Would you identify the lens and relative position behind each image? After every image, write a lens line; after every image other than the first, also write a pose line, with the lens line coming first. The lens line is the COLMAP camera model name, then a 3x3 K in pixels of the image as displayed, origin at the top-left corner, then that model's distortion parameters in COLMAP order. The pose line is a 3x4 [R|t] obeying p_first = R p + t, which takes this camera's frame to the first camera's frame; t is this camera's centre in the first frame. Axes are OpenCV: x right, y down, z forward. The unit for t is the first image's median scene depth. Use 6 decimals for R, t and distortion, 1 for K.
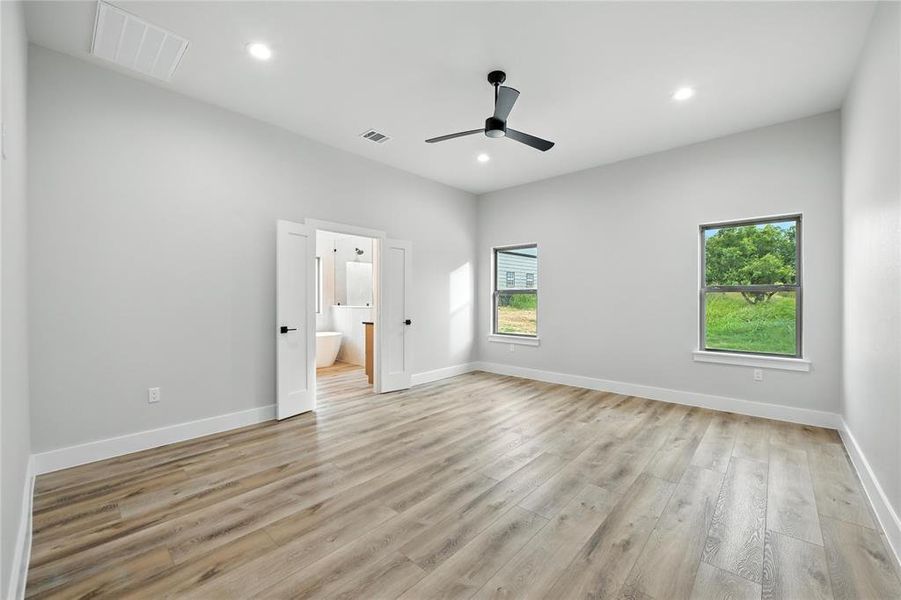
lens RADIAL K [[361.6, 0, 457.1], [0, 361.6, 299.4], [0, 0, 1]] dist [-0.007688, -0.000280]
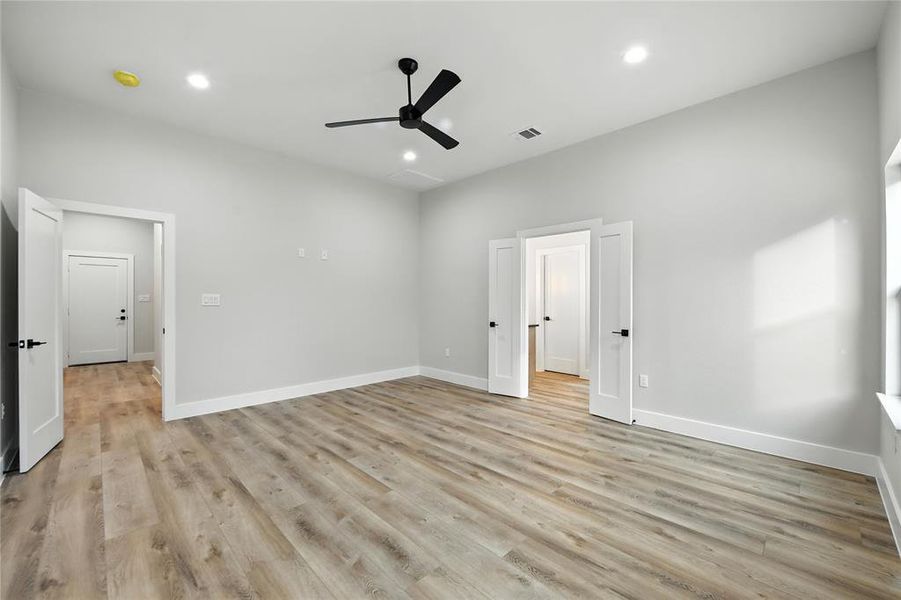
lens RADIAL K [[361.6, 0, 451.1], [0, 361.6, 298.4], [0, 0, 1]] dist [-0.007688, -0.000280]
pose [[-0.064778, -0.004944, -0.997887, 0.899566], [-0.002534, 0.999985, -0.004790, -0.003230], [0.997896, 0.002218, -0.064790, 1.015854]]
